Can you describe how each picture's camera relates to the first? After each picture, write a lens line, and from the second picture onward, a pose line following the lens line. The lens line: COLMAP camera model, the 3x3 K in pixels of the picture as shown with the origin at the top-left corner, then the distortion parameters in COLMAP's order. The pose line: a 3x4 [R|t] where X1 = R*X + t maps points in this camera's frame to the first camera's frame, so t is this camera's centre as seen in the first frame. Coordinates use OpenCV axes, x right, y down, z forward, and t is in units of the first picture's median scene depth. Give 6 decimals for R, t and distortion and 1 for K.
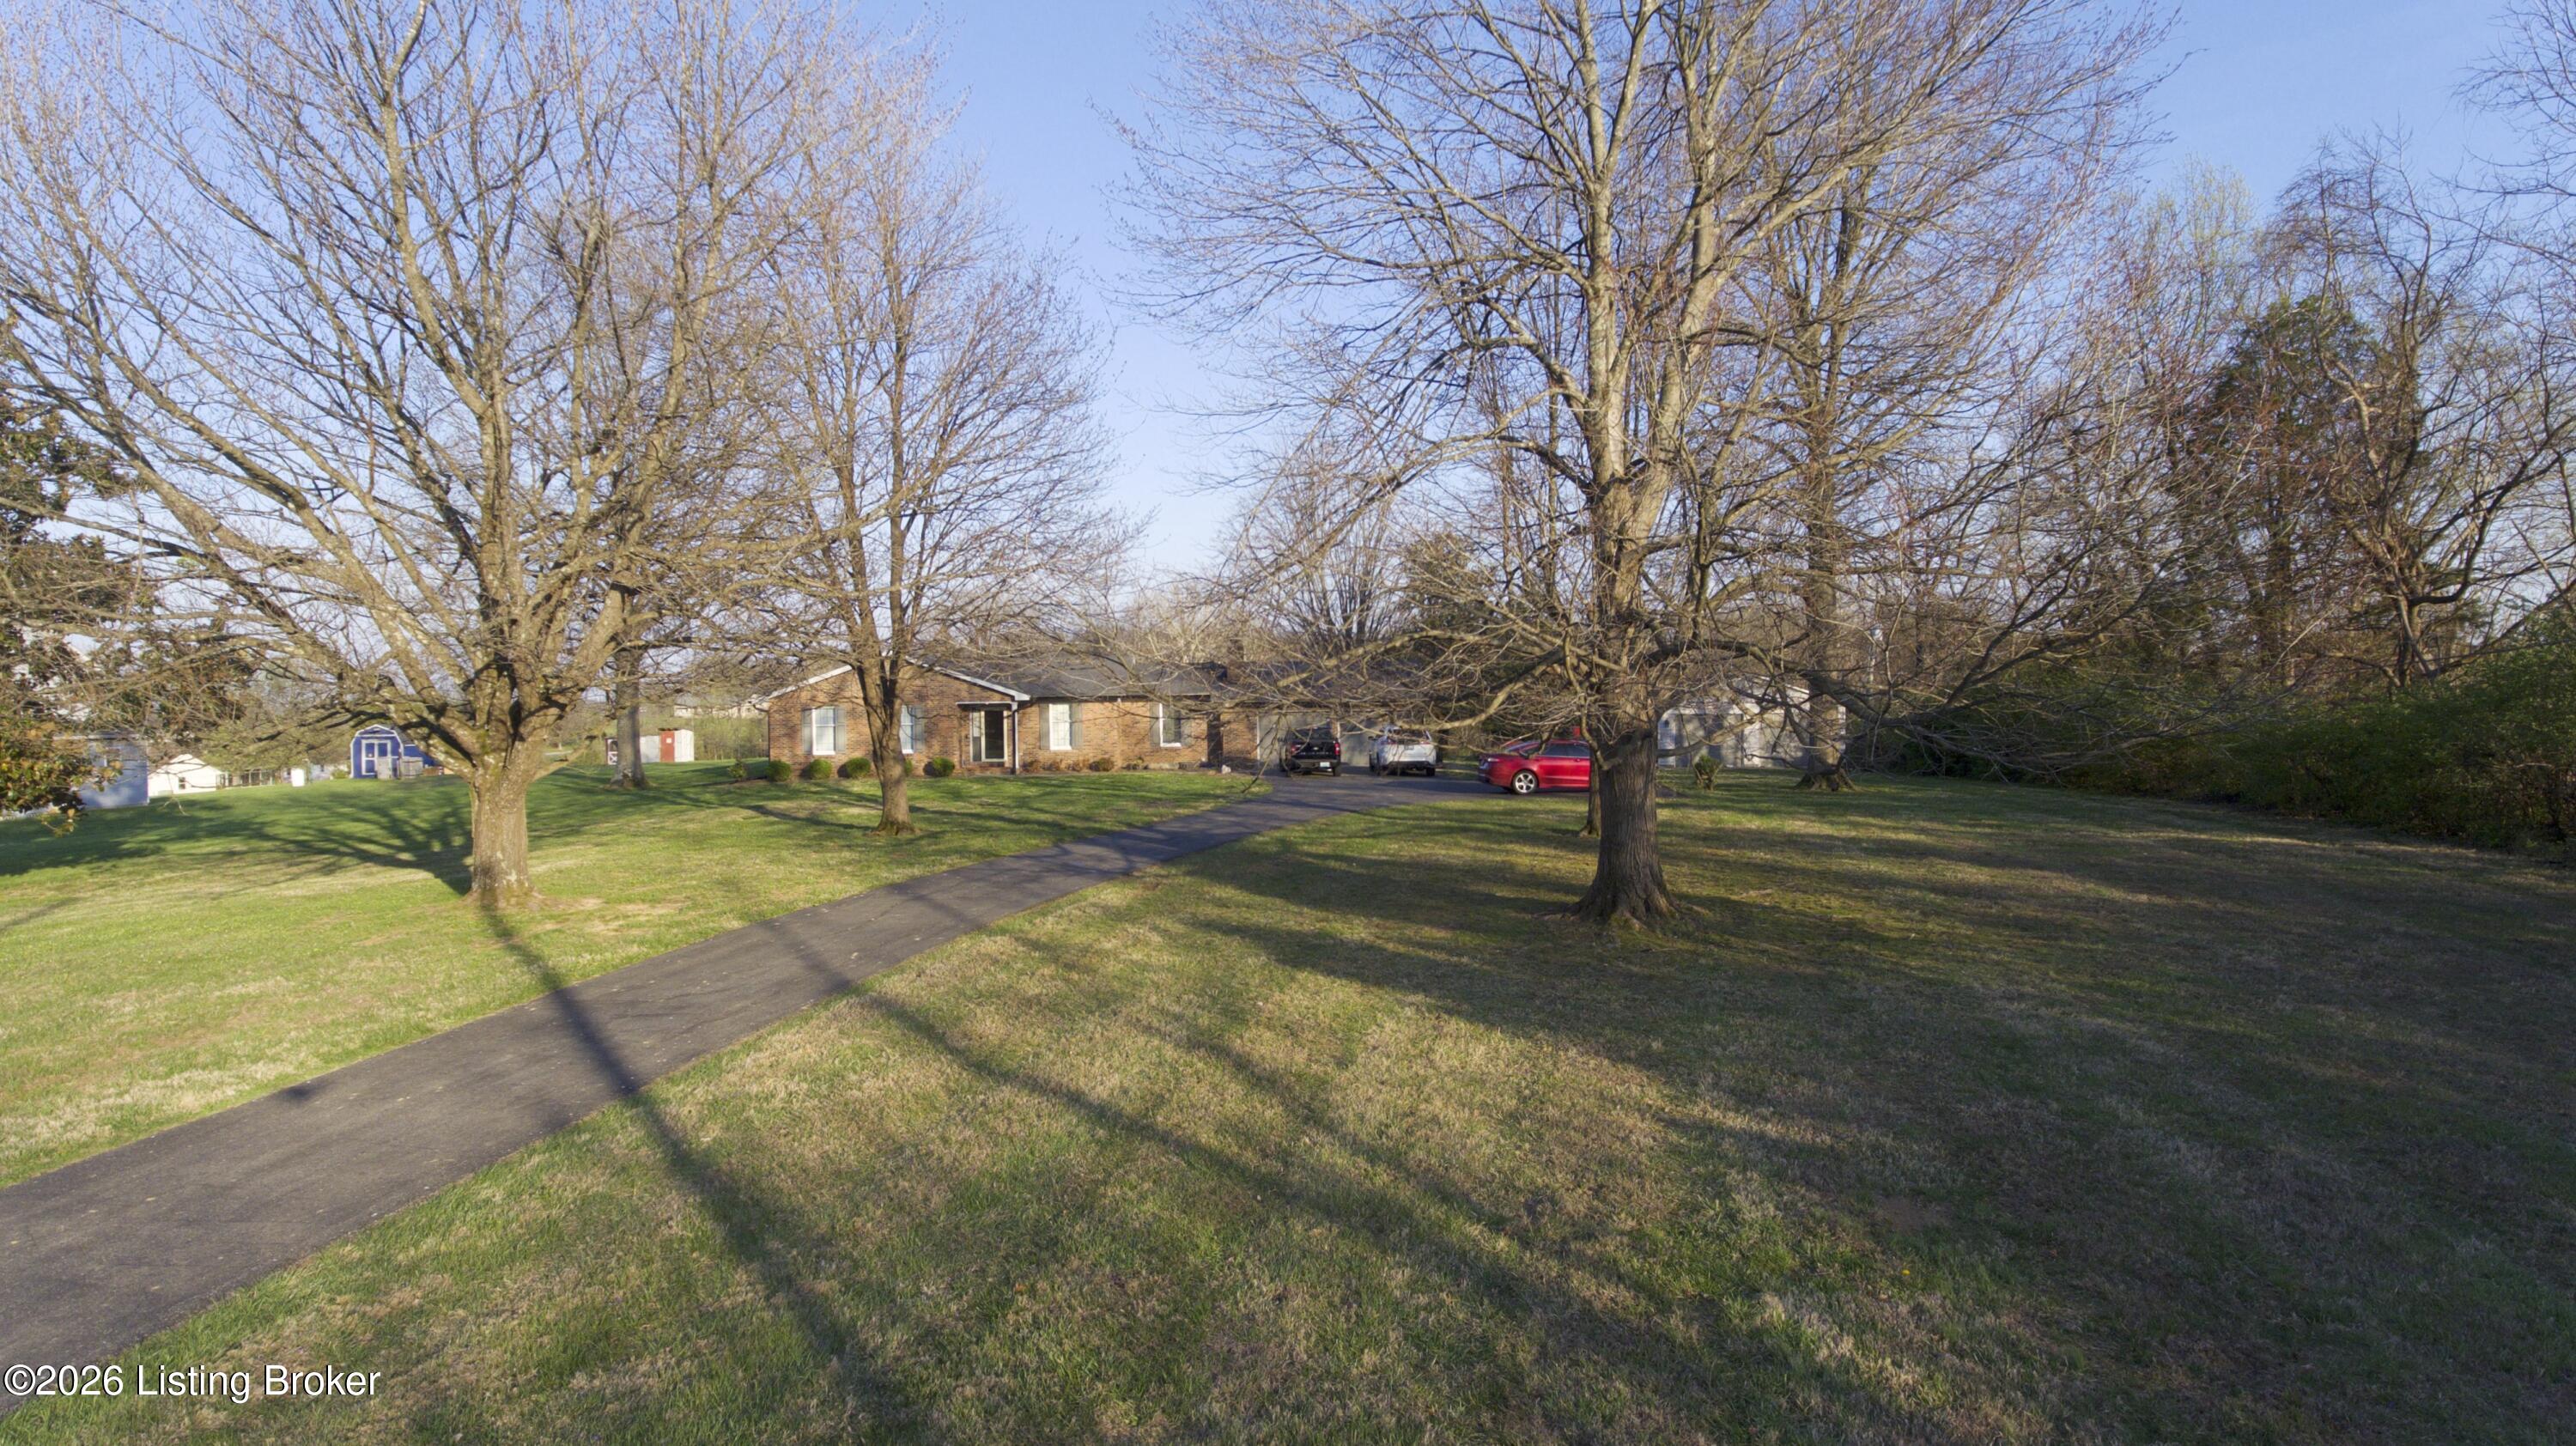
lens RADIAL K [[1512.6, 0, 1284.4], [0, 1512.6, 718.3], [0, 0, 1]] dist [-0.000155, -0.003010]
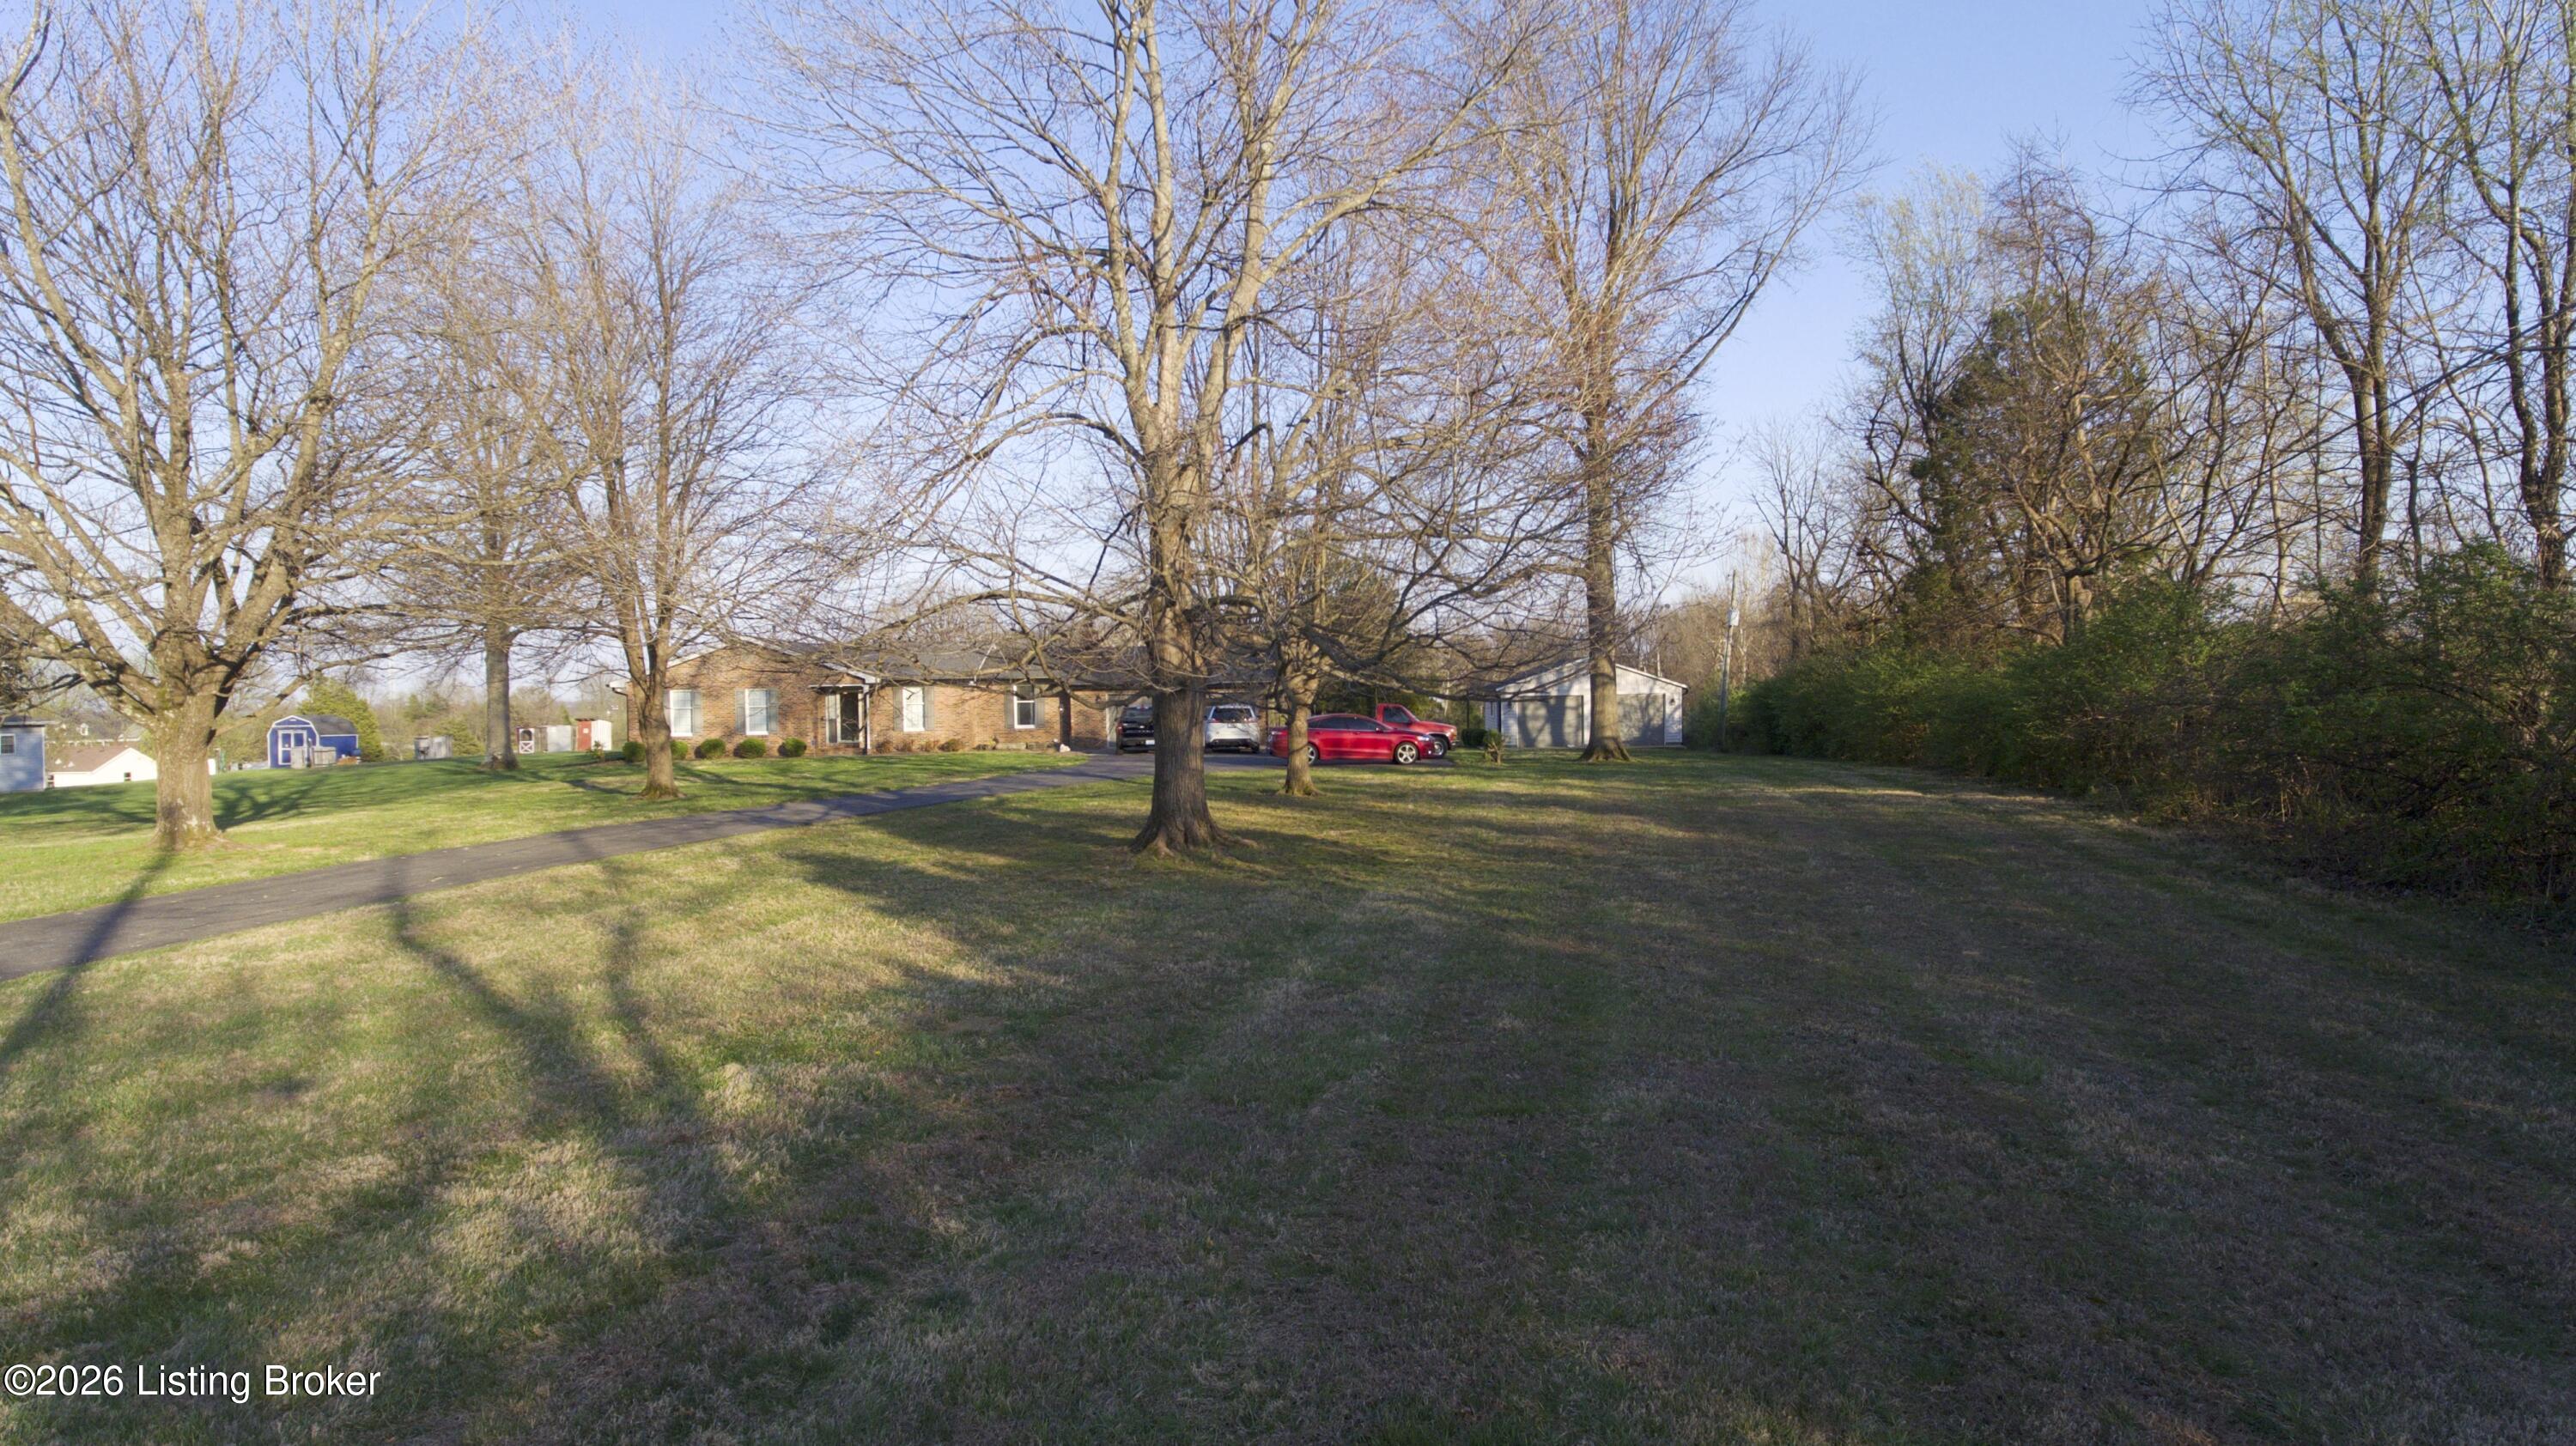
lens RADIAL K [[1512.6, 0, 1278.2], [0, 1512.6, 723.4], [0, 0, 1]] dist [-0.000155, -0.003010]
pose [[0.999984, -0.003565, 0.004452, 0.098757], [0.003542, 0.999980, 0.005233, 0.011141], [-0.004470, -0.005217, 0.999976, -0.038741]]
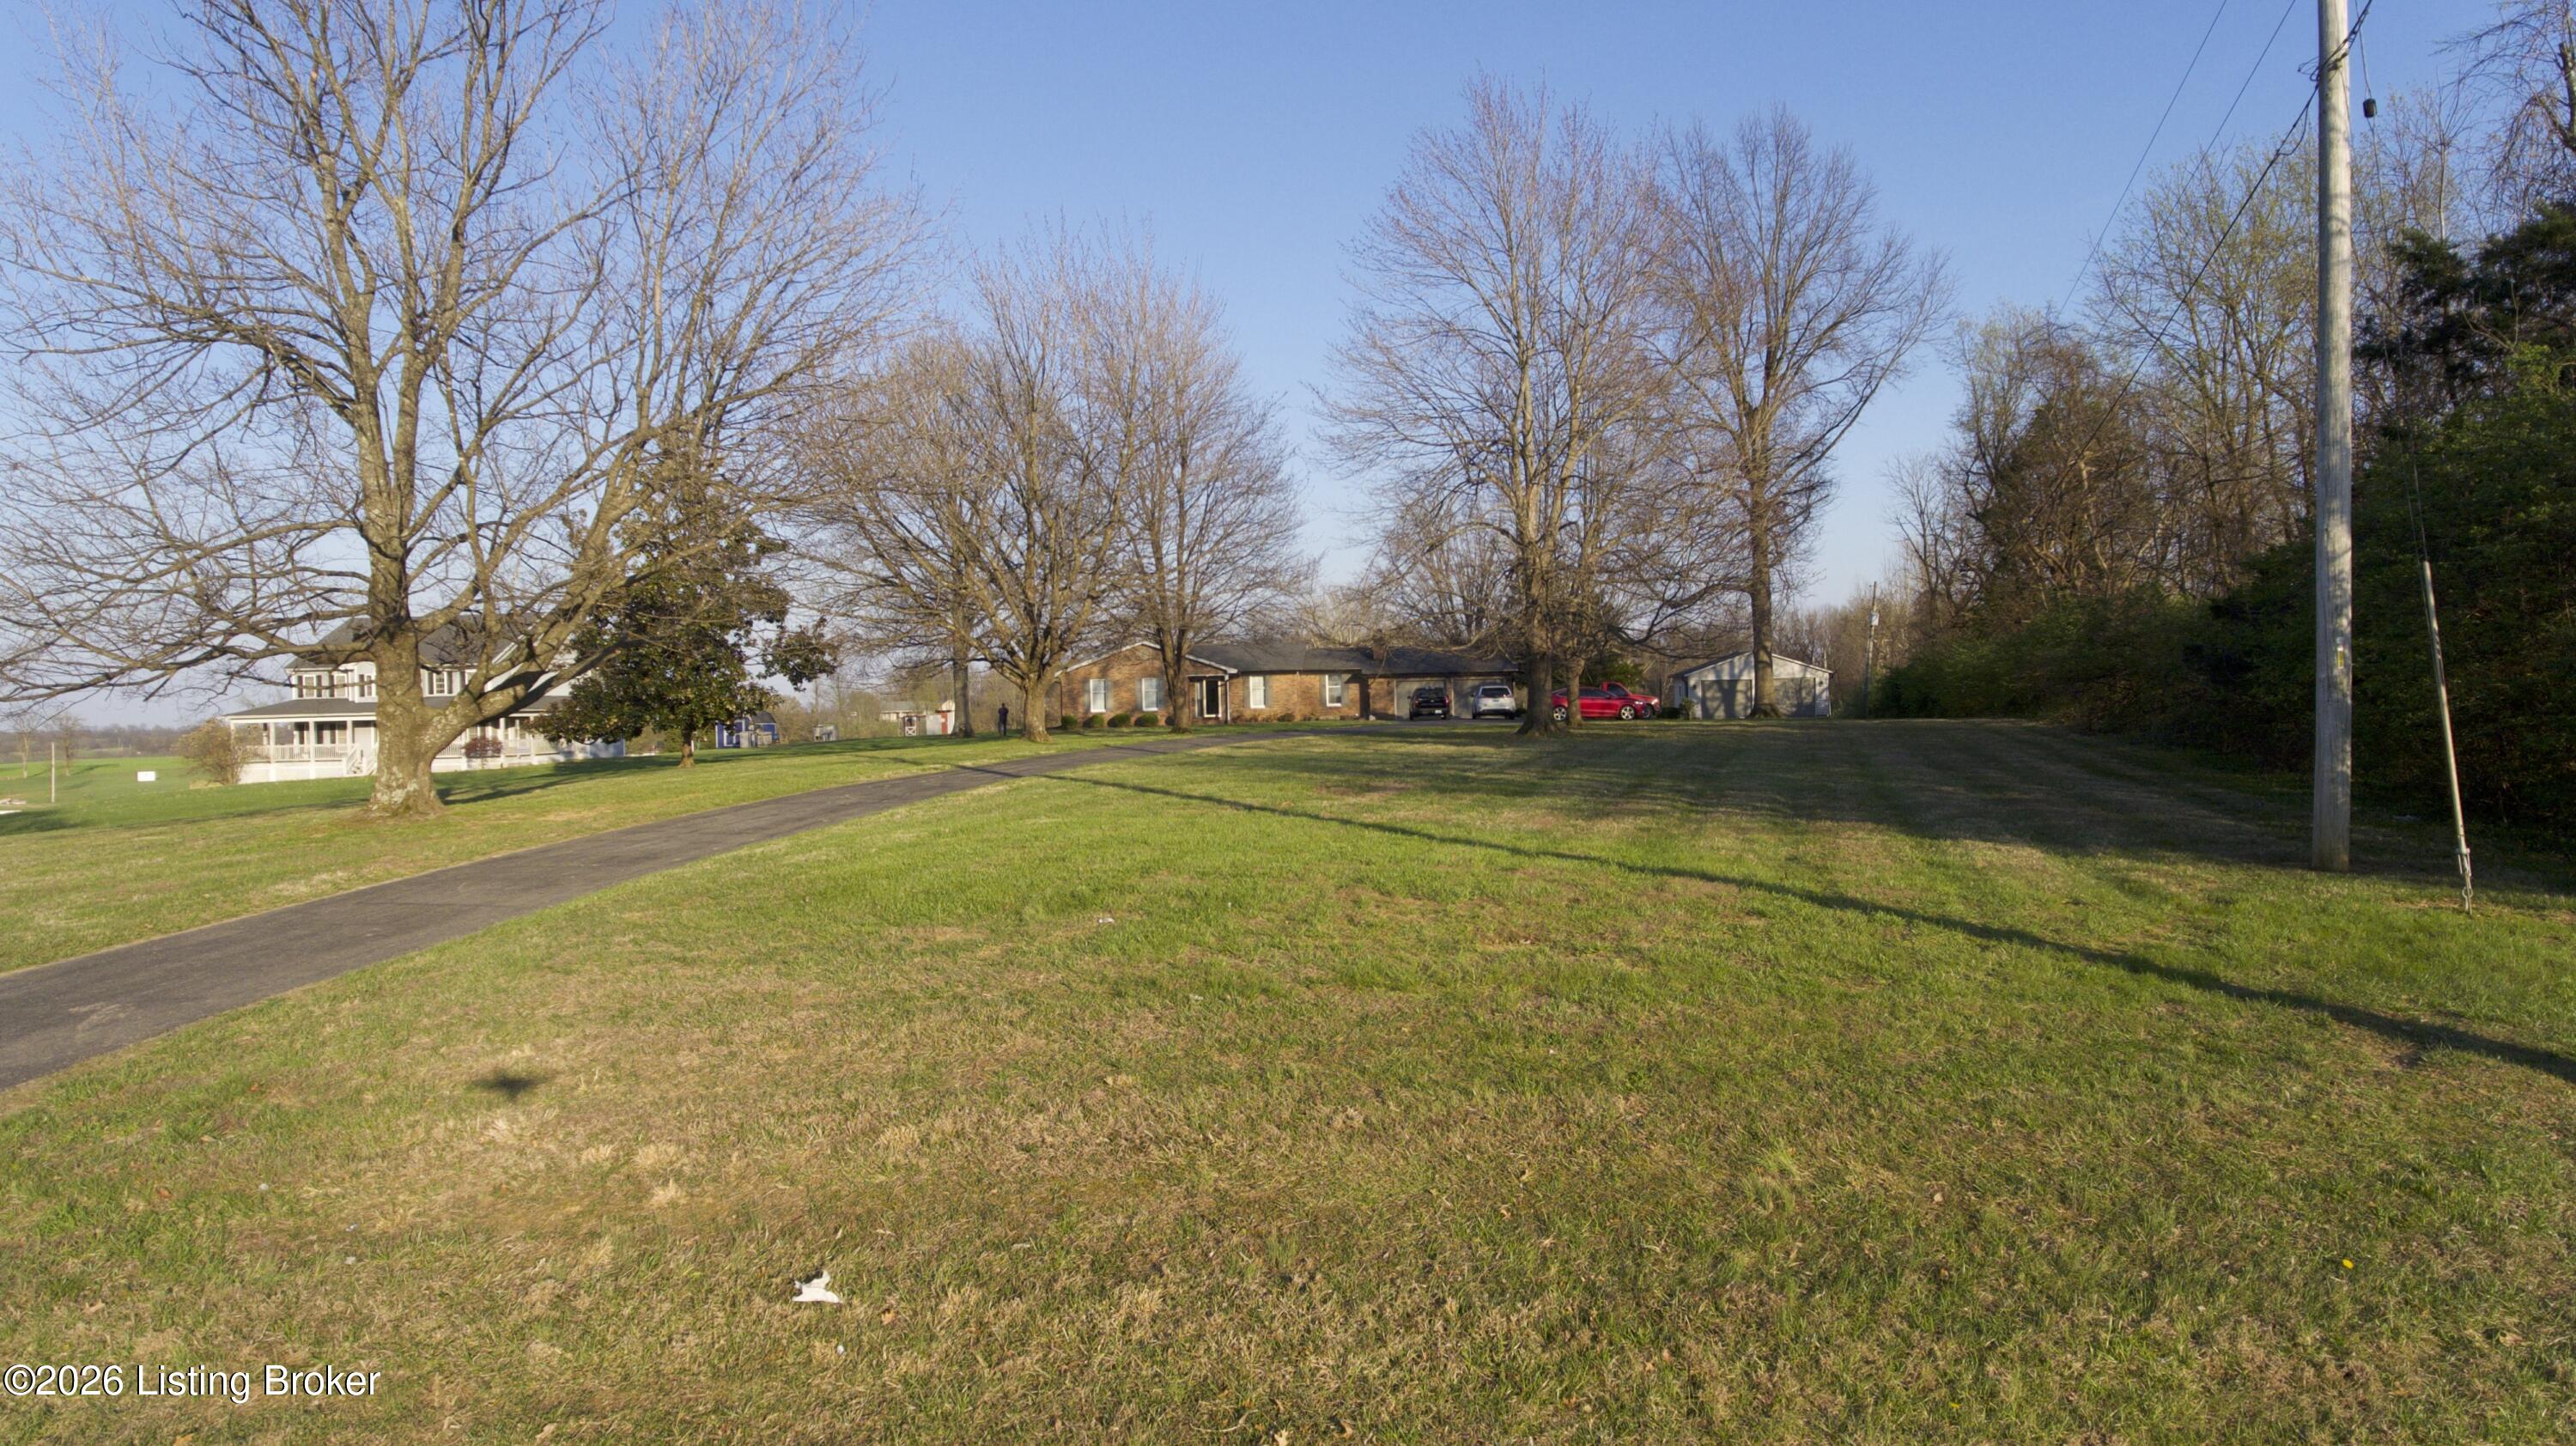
lens RADIAL K [[1512.6, 0, 1291.4], [0, 1512.6, 787.5], [0, 0, 1]] dist [-0.000155, -0.003010]
pose [[0.995312, -0.004444, -0.096614, 0.023971], [0.008676, 0.999019, 0.043421, 0.034912], [0.096326, -0.044056, 0.994374, -0.447832]]
